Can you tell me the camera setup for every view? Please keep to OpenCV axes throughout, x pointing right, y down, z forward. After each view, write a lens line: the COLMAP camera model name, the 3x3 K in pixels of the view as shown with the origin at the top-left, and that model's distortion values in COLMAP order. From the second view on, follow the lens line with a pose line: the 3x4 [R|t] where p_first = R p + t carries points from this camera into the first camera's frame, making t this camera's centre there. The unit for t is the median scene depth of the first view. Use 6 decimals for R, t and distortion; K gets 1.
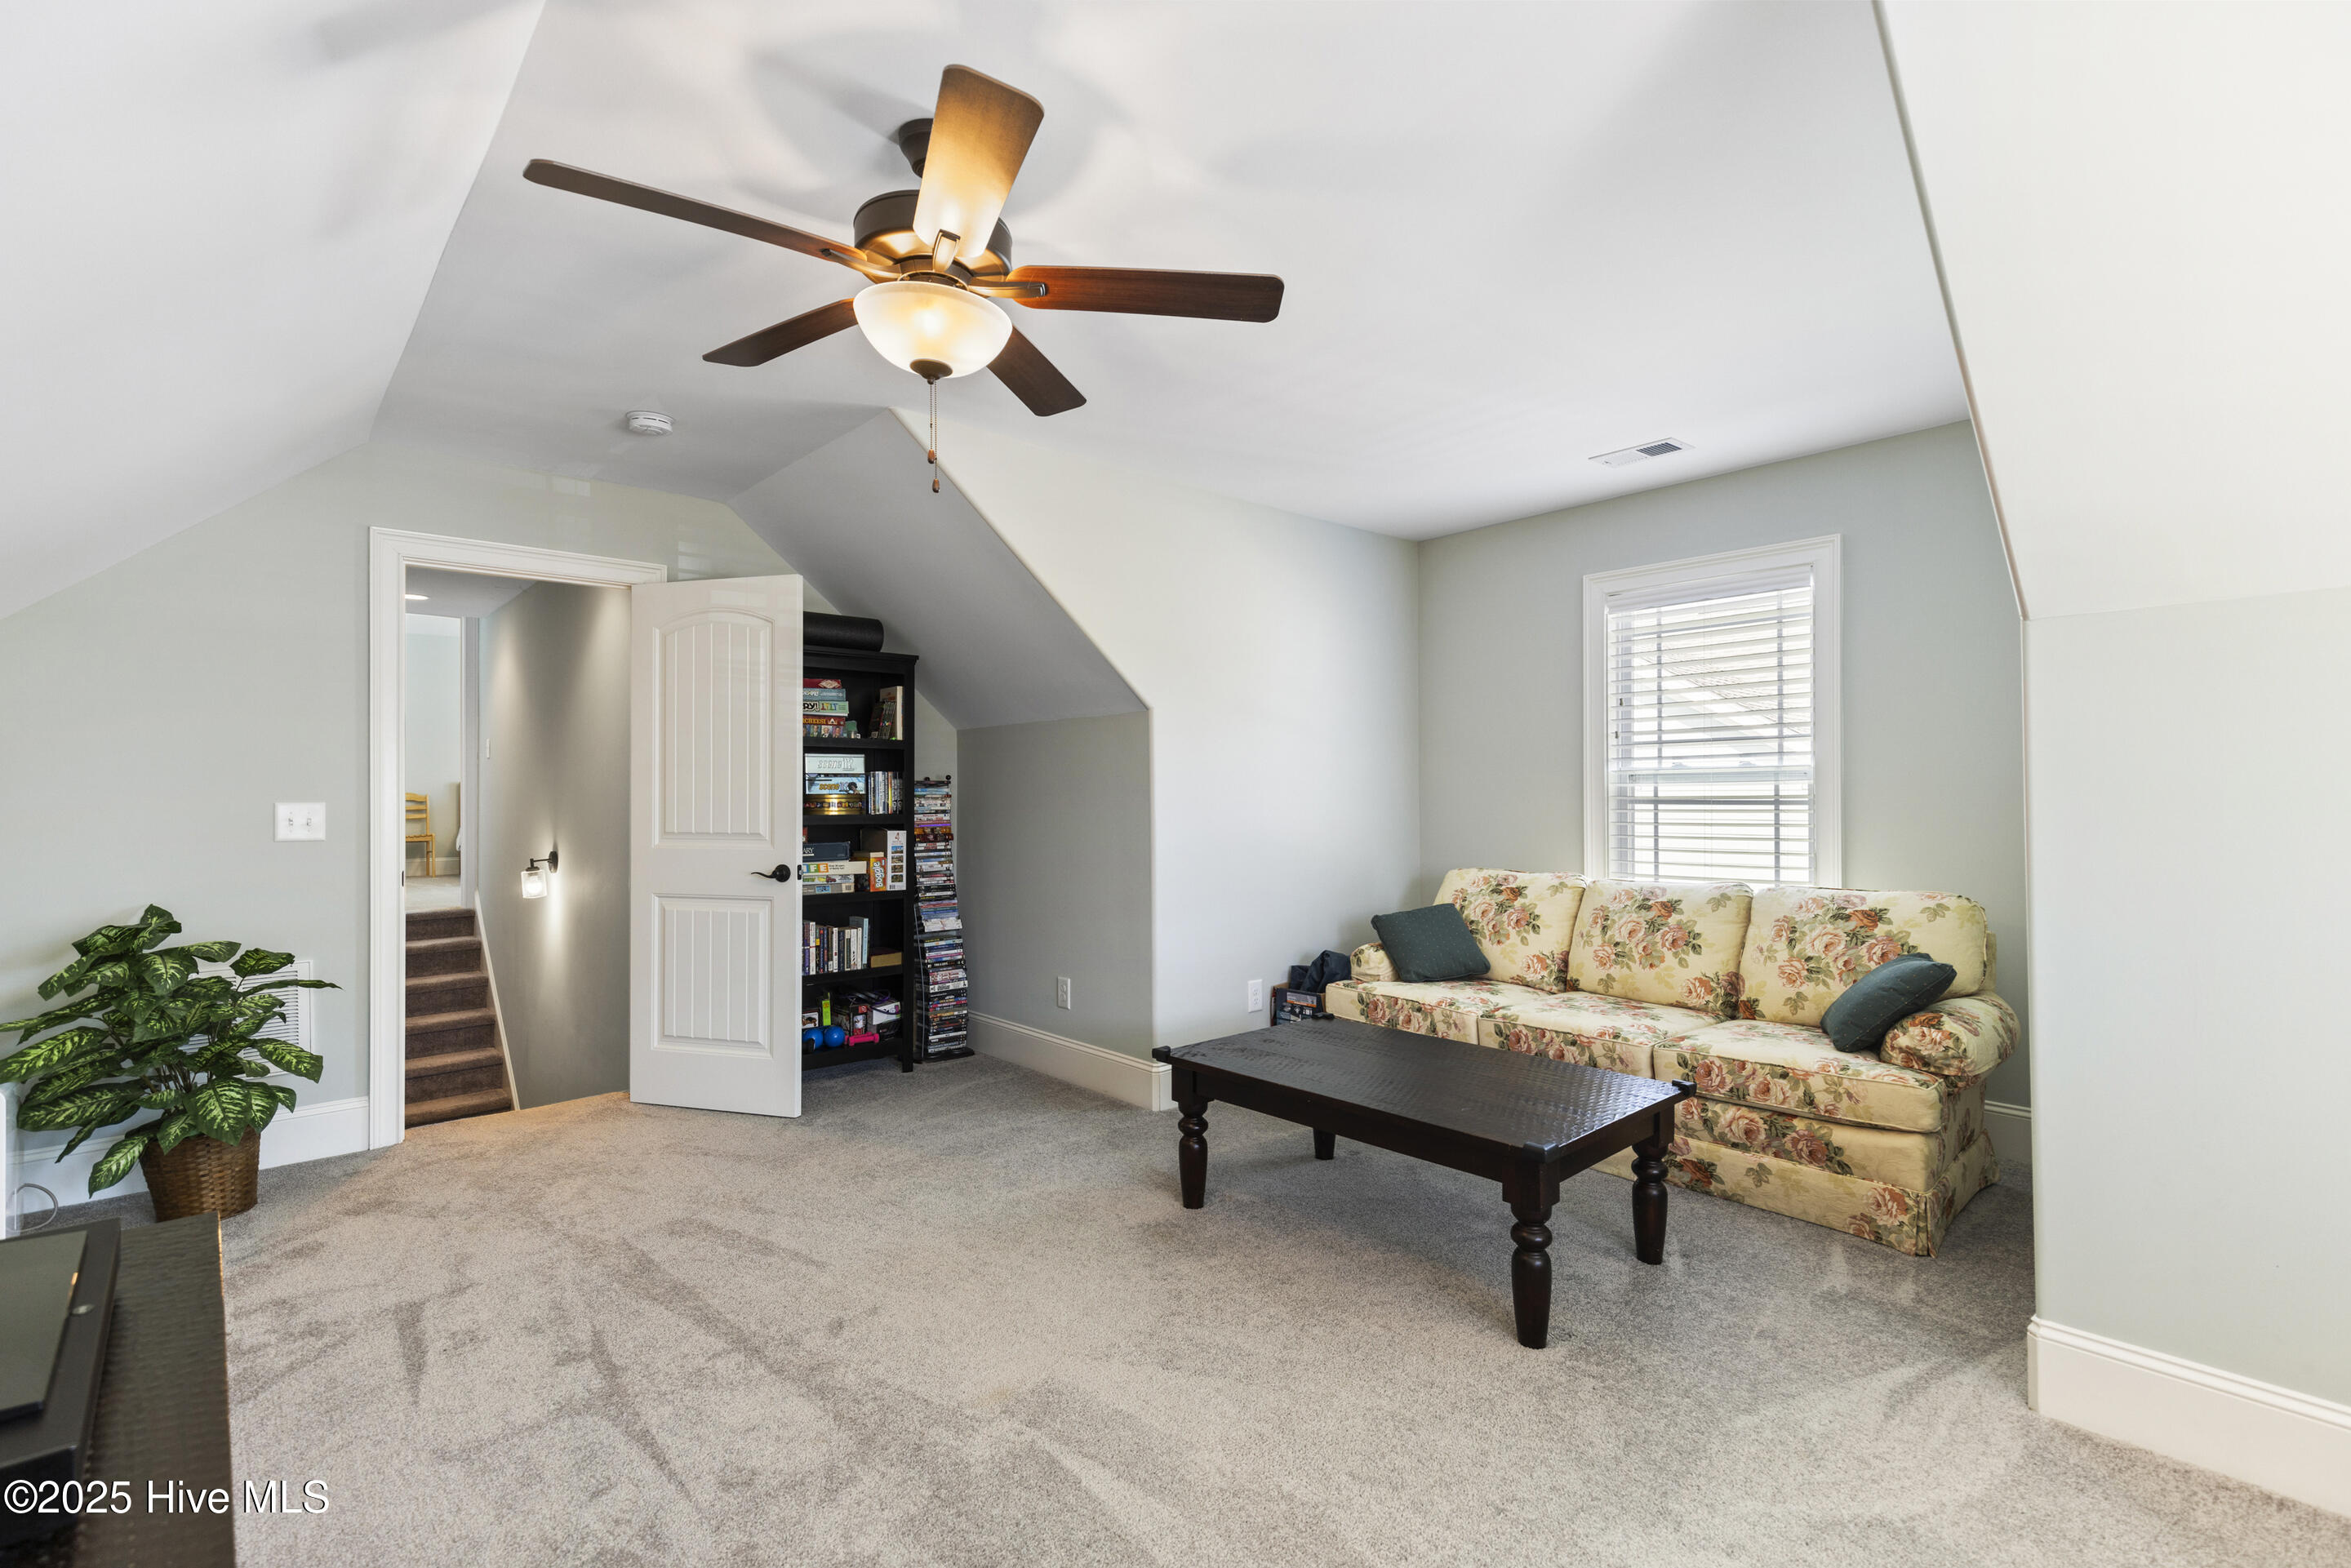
lens RADIAL K [[1080.6, 0, 1173.8], [0, 1080.6, 779.5], [0, 0, 1]] dist [0.010331, 0.000423]
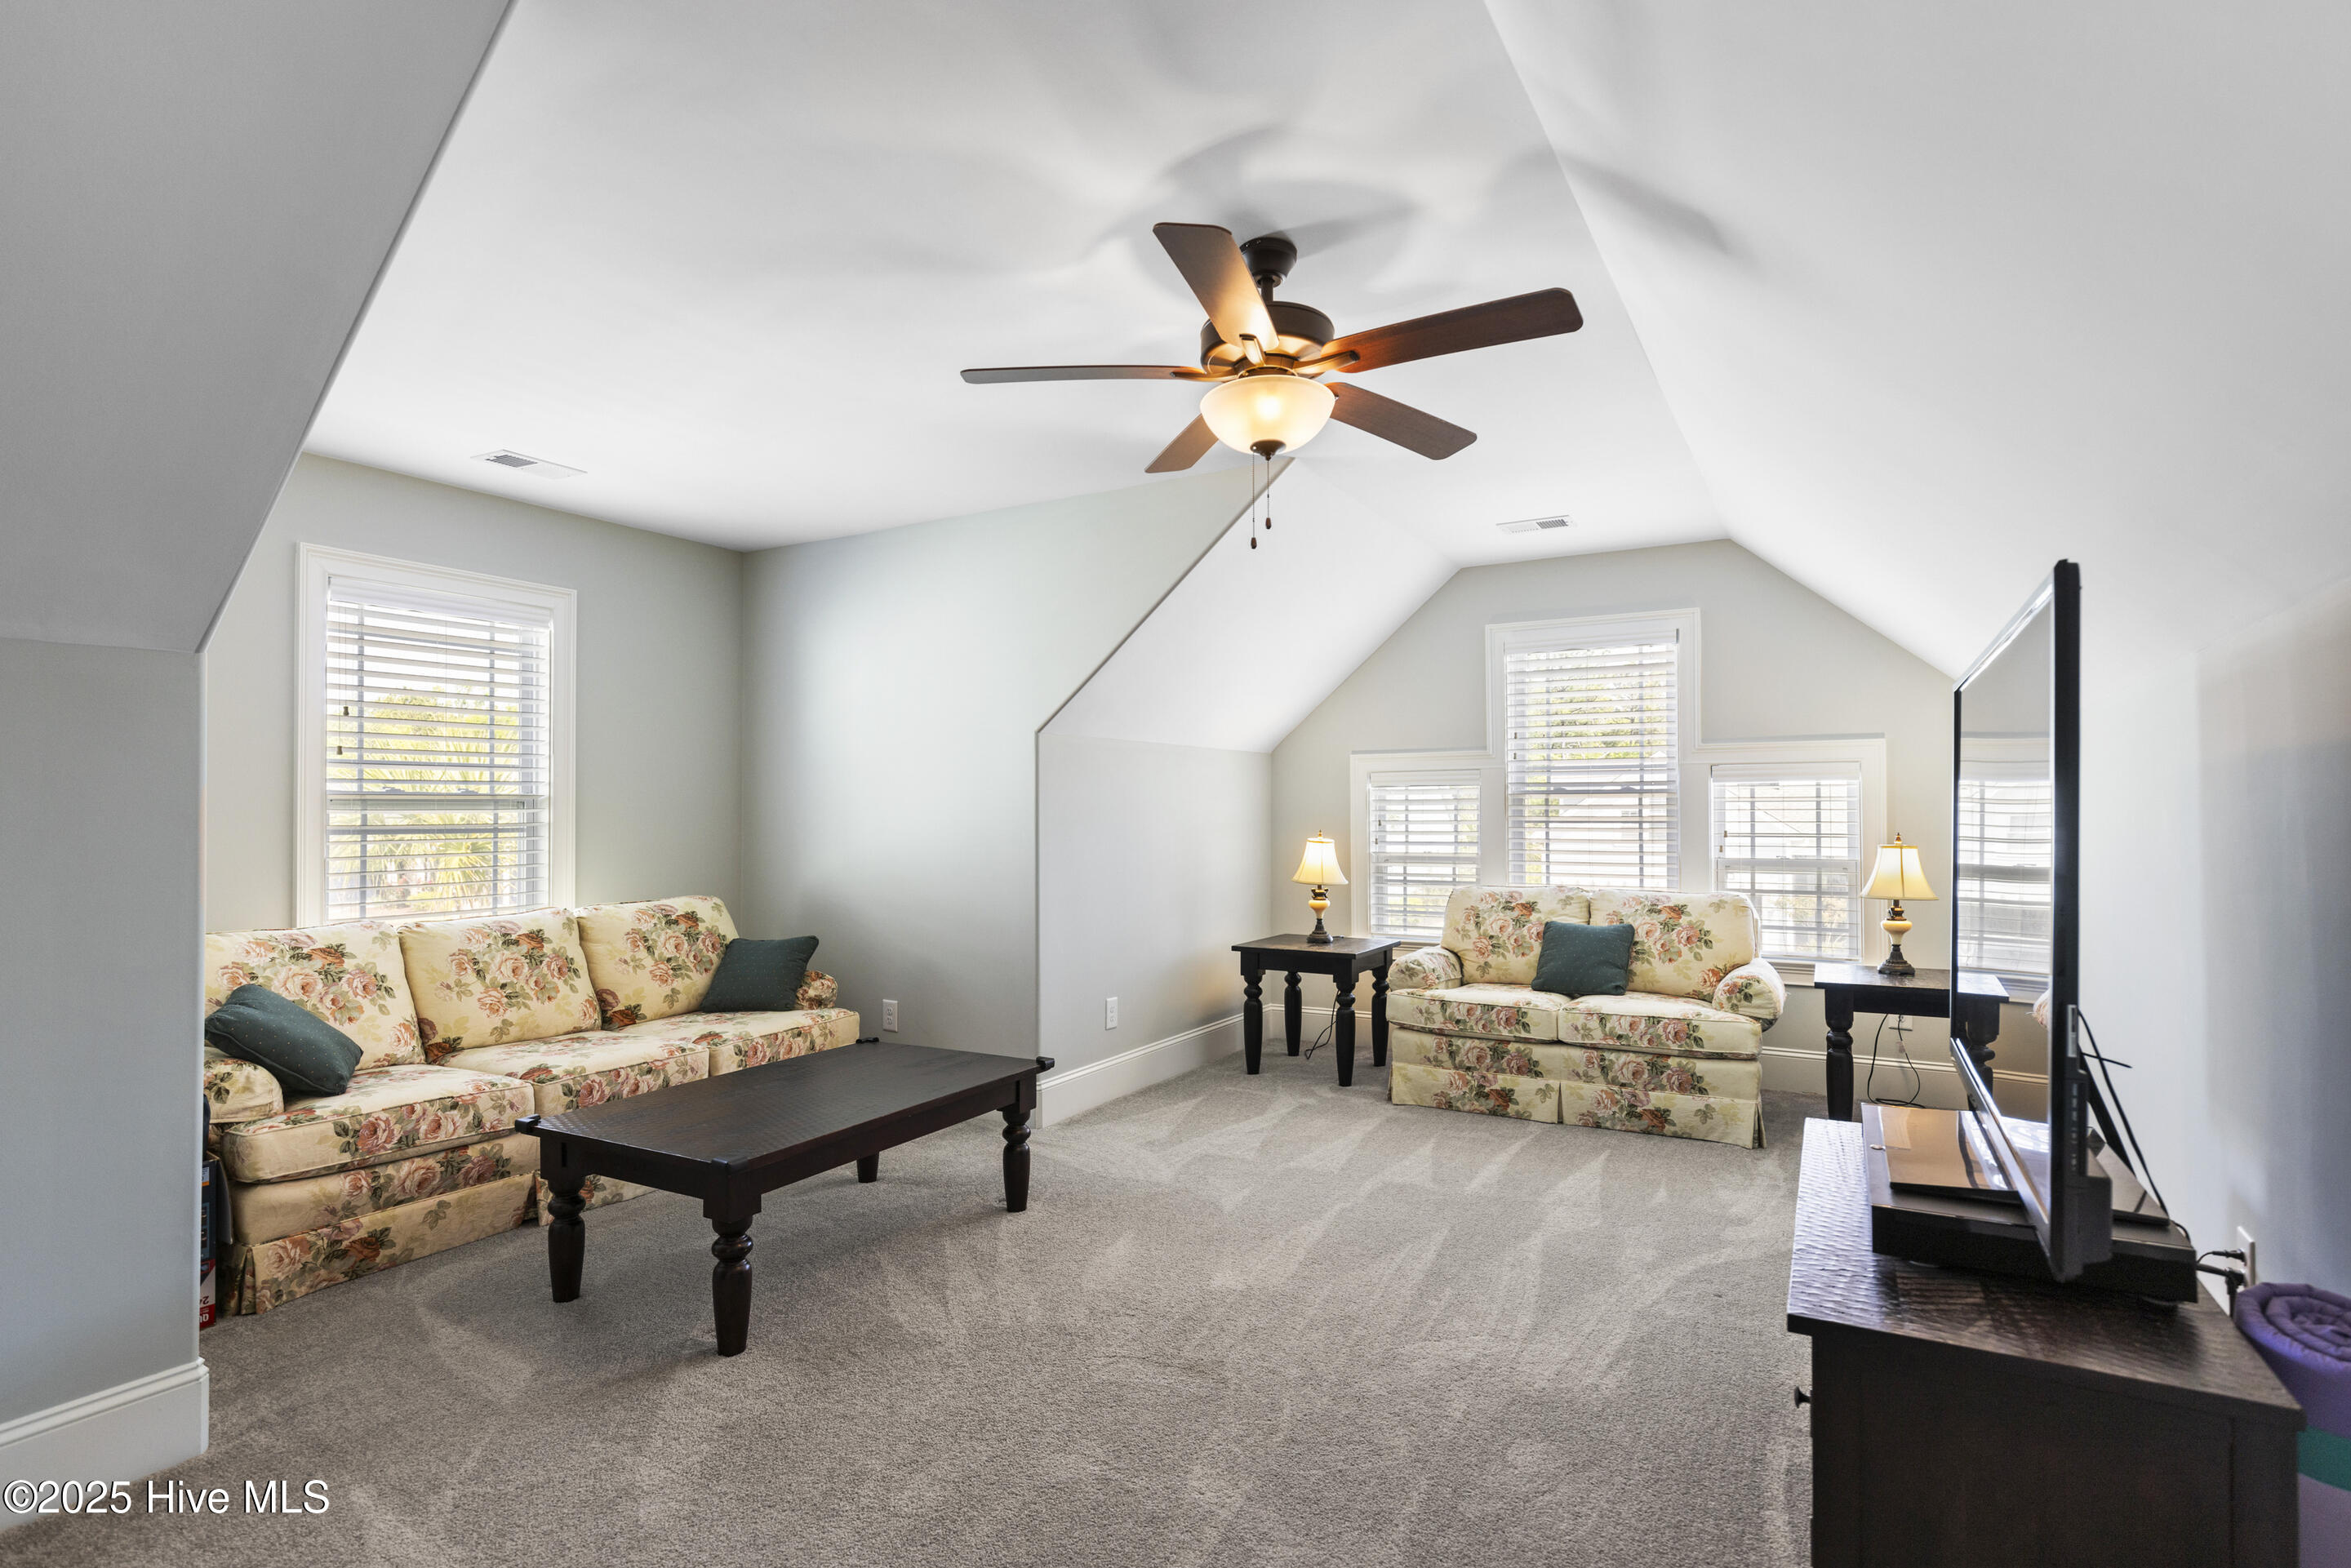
lens RADIAL K [[1178.9, 0, 1172.4], [0, 1178.9, 803.7], [0, 0, 1]] dist [-0.003208, -0.000151]
pose [[-0.317040, 0.012324, 0.948332, -0.686229], [-0.008728, 0.999835, -0.015911, 0.008133], [-0.948372, -0.013321, -0.316880, 0.745029]]
